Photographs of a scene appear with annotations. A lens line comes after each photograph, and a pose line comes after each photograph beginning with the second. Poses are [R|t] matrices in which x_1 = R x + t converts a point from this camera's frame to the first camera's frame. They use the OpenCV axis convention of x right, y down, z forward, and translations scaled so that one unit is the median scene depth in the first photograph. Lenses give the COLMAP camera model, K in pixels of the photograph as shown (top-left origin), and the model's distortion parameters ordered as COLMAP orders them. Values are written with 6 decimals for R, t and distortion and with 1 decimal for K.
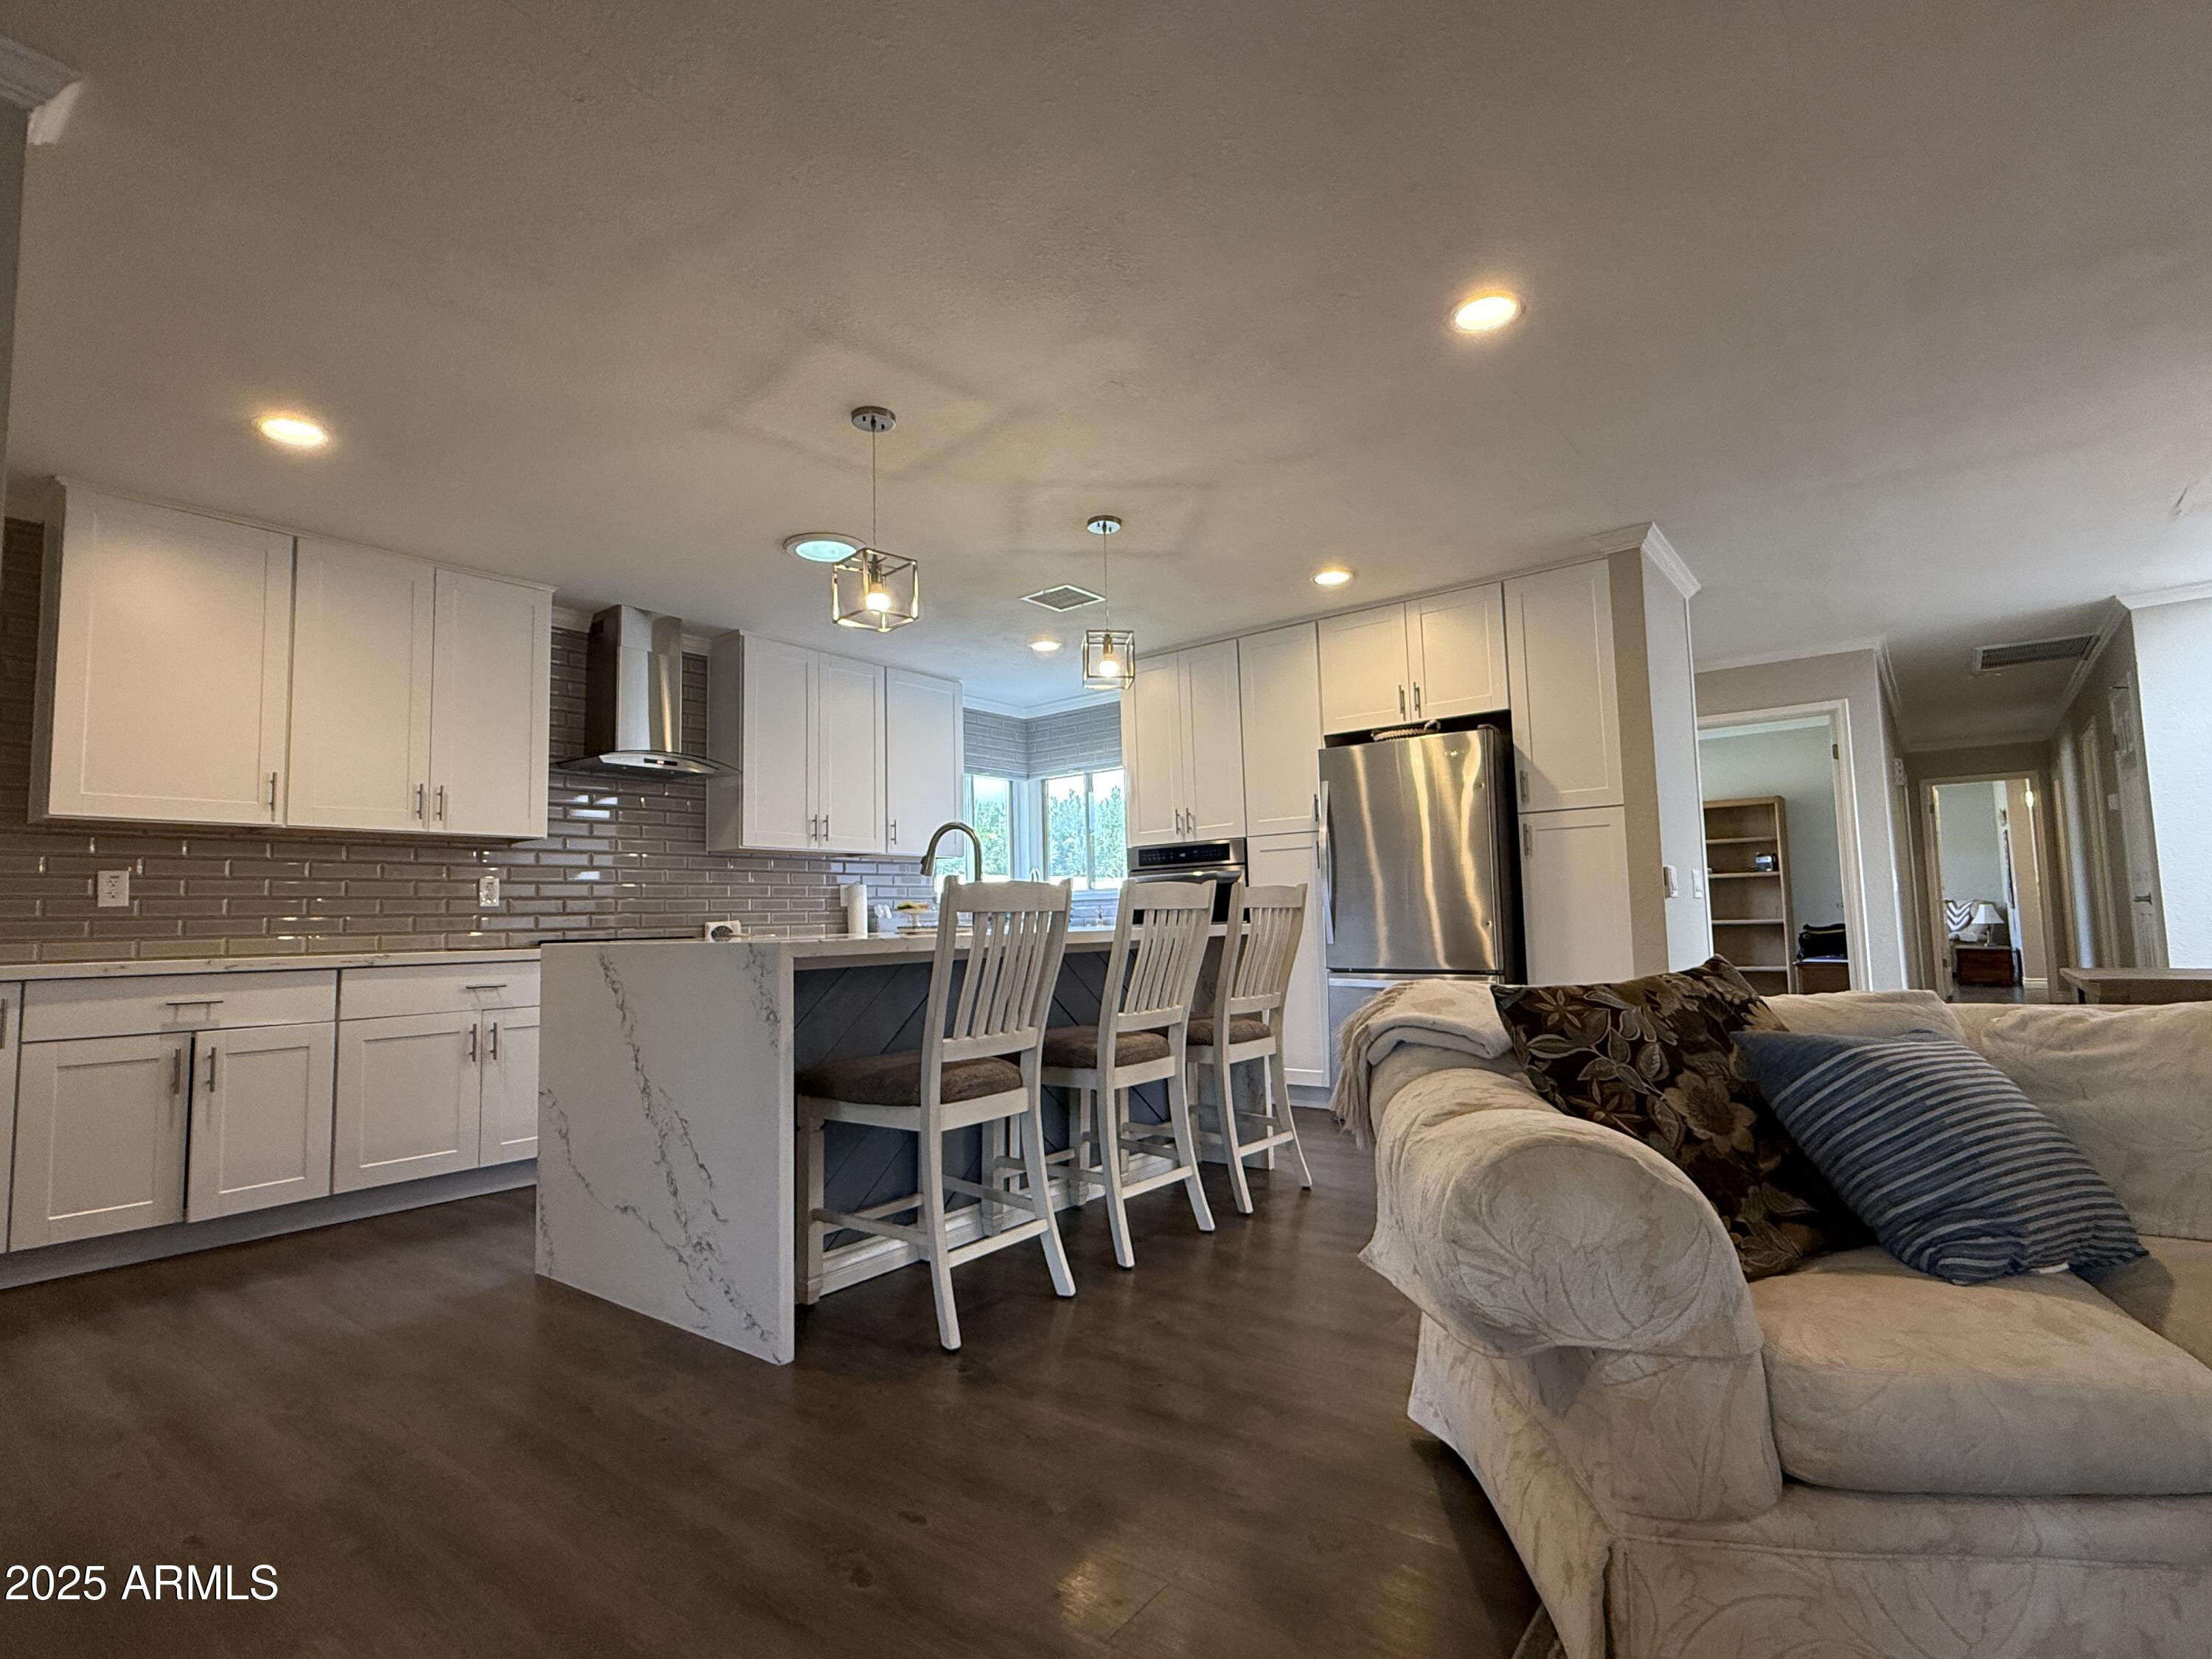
lens RADIAL K [[1083.0, 0, 1106.0], [0, 1083.0, 829.5], [0, 0, 1]] dist [0.000730, 0.001221]
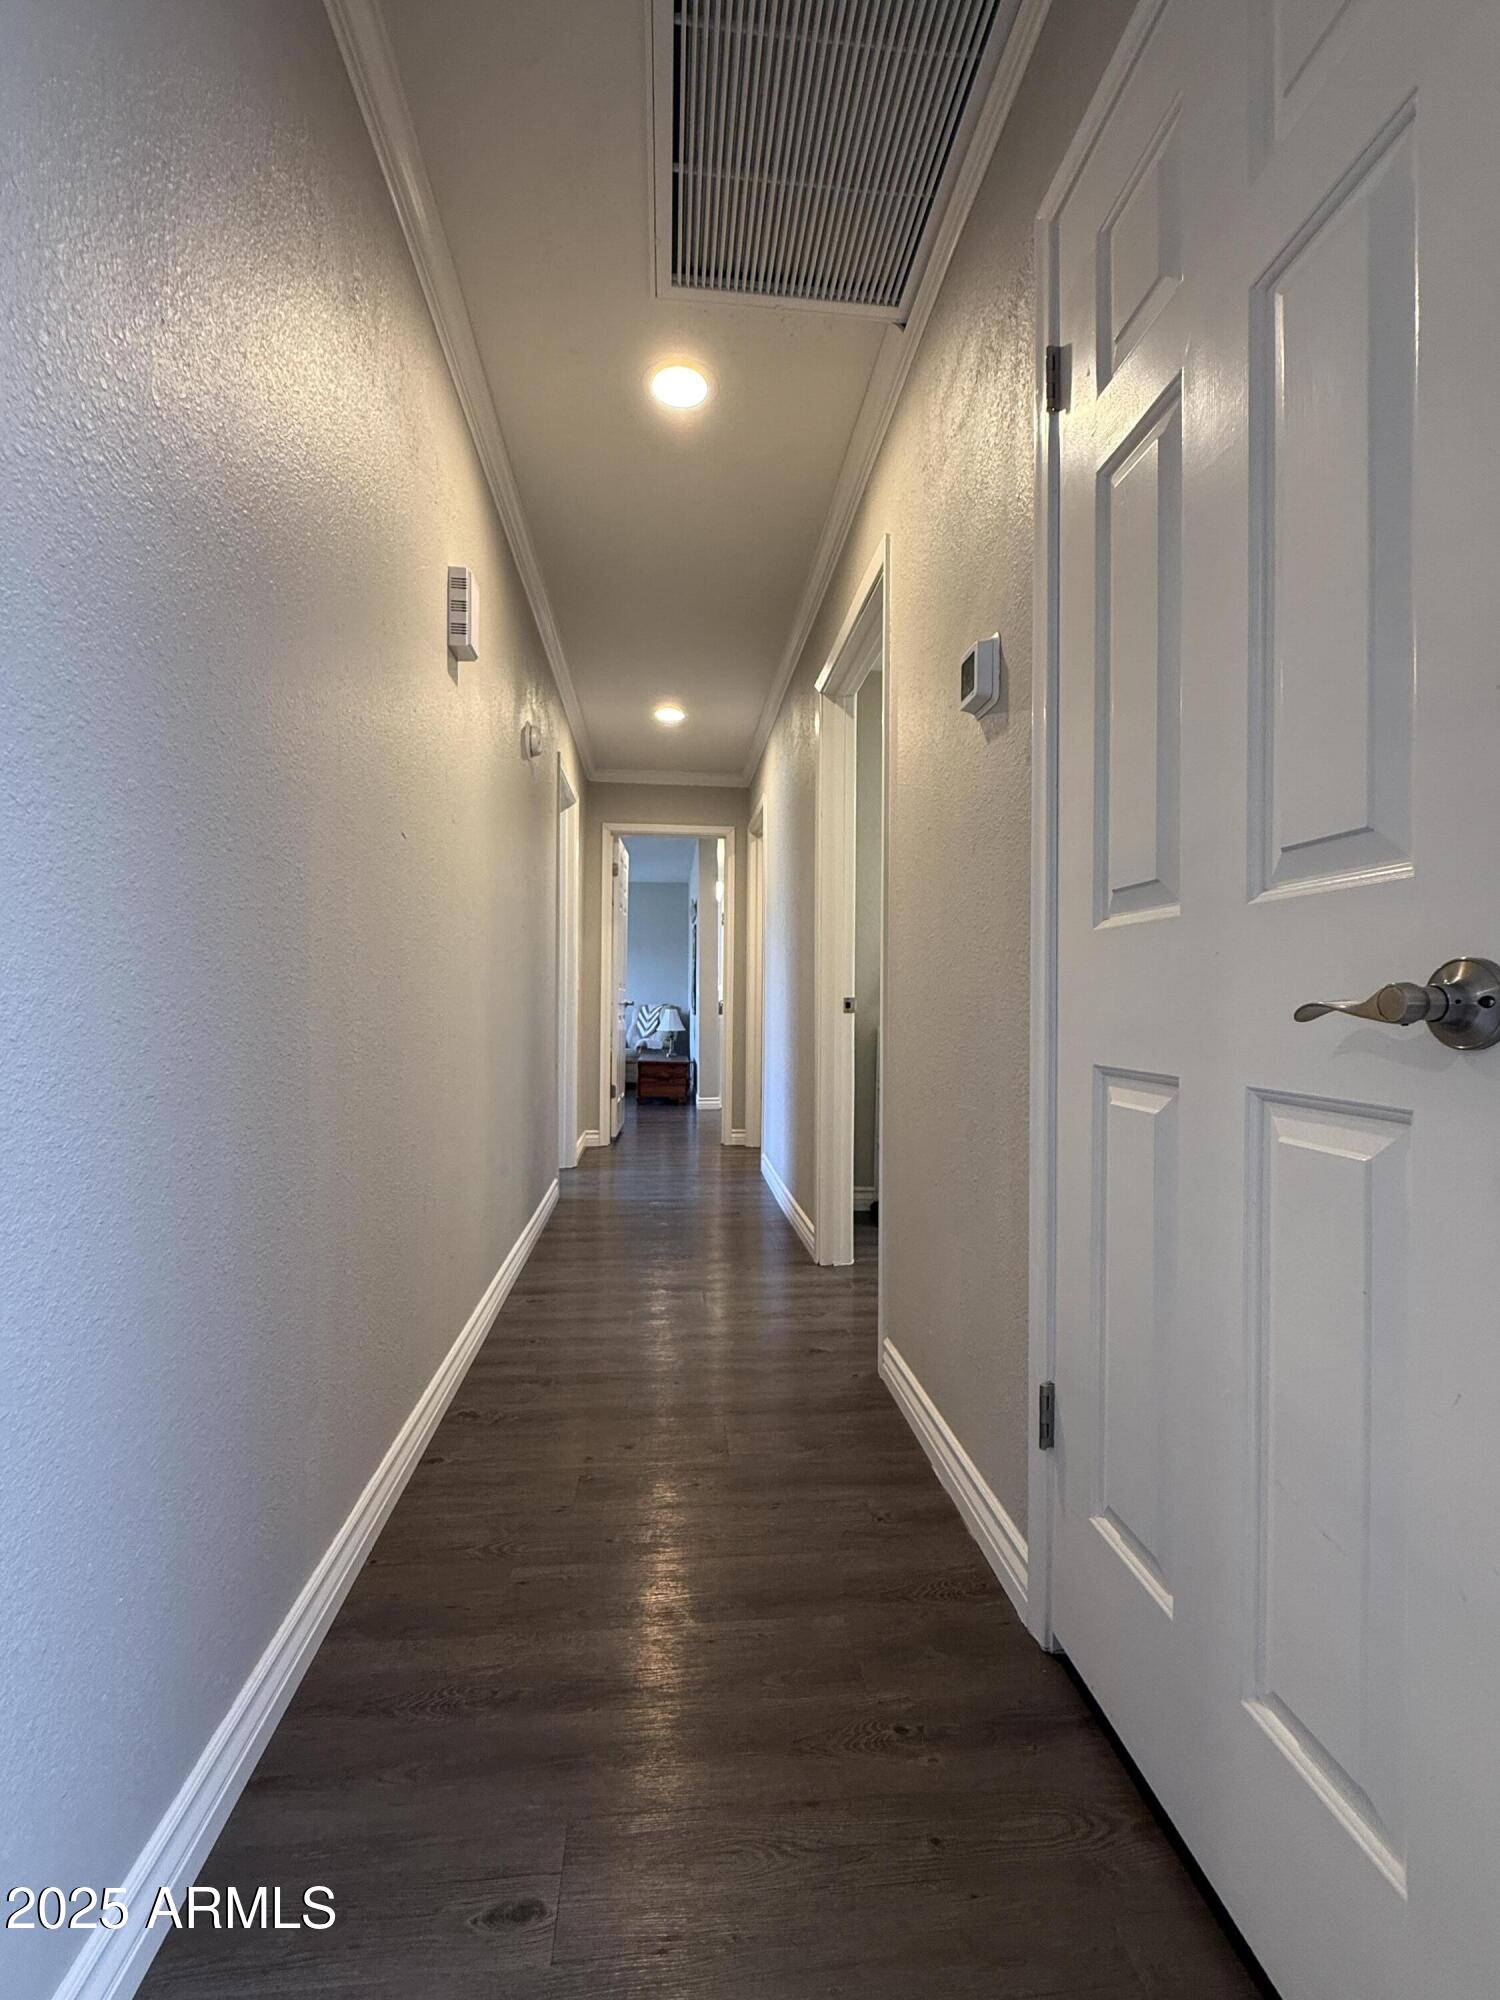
lens RADIAL K [[898.8, 0, 750.0], [0, 898.8, 1000.0], [0, 0, 1]] dist [0.000080, -0.000002]
pose [[0.727897, 0.031511, 0.684962, 0.509454], [-0.080271, 0.995991, 0.039482, 0.039292], [-0.680972, -0.083722, 0.727508, 0.606294]]
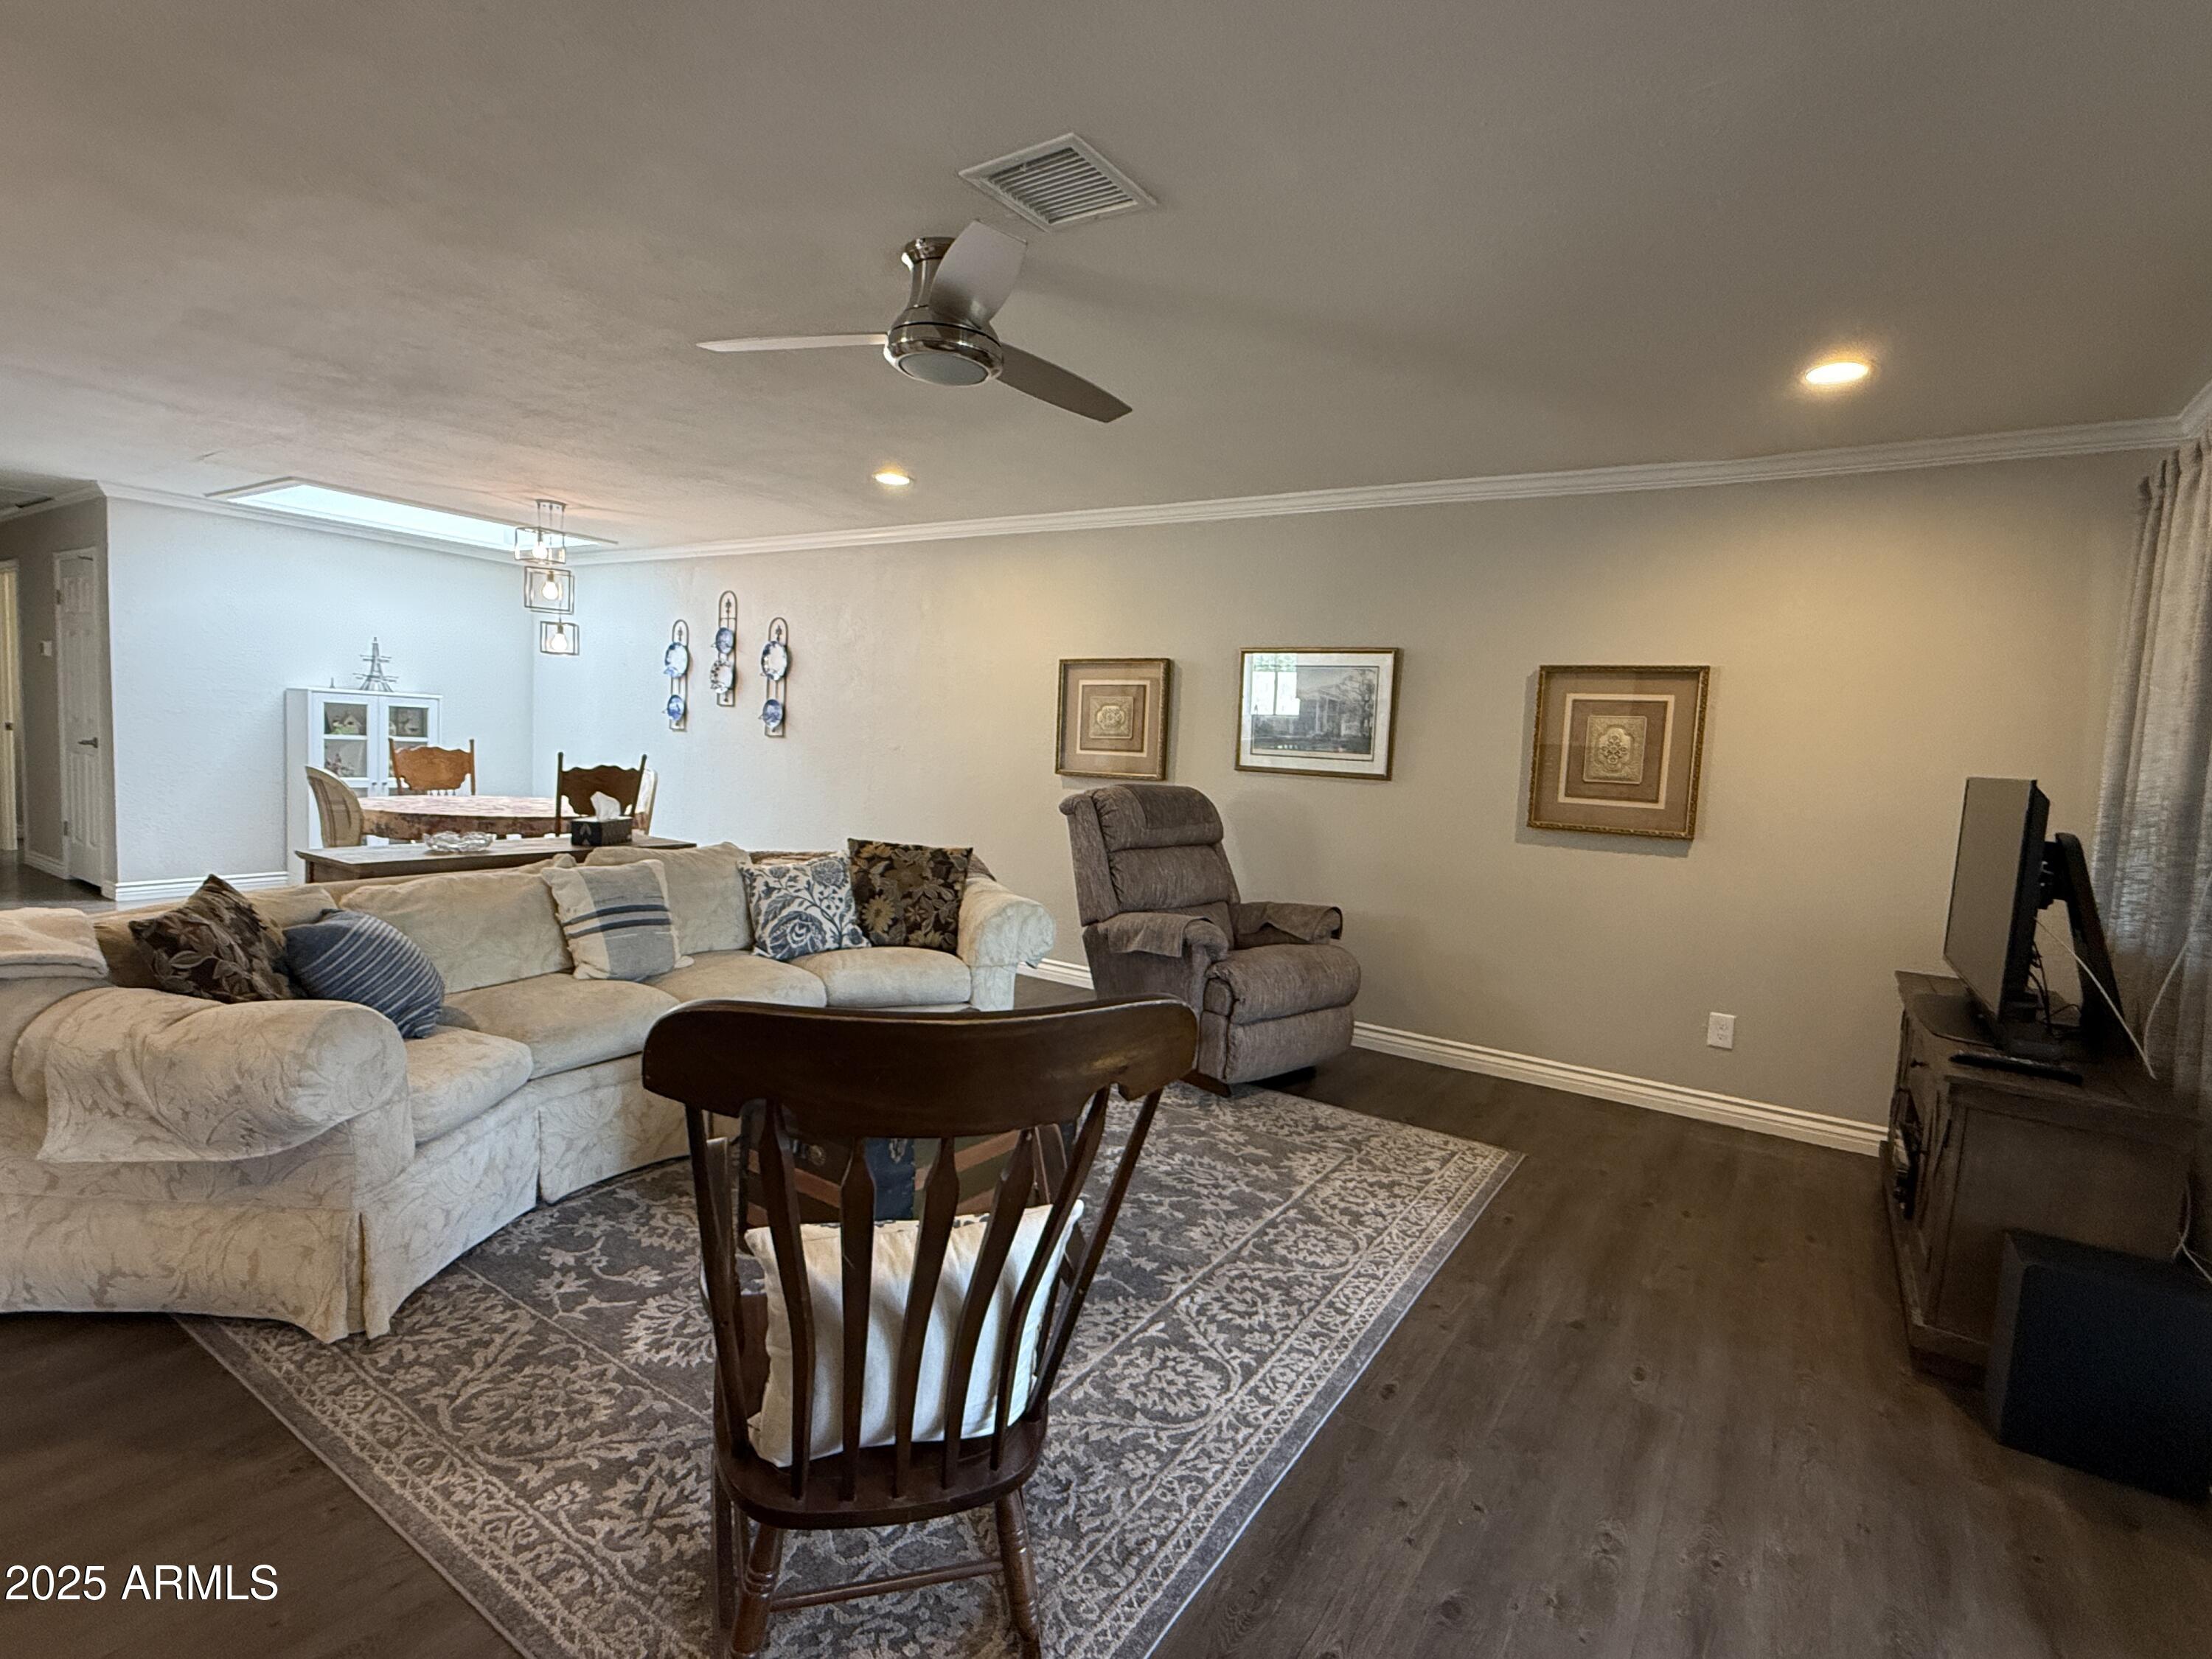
lens RADIAL K [[1083.0, 0, 1106.0], [0, 1083.0, 829.5], [0, 0, 1]] dist [0.000730, 0.001221]
pose [[-0.066798, -0.064070, 0.995707, -0.183800], [-0.136147, 0.989187, 0.054517, -0.035590], [-0.988434, -0.131921, -0.074798, -0.007599]]
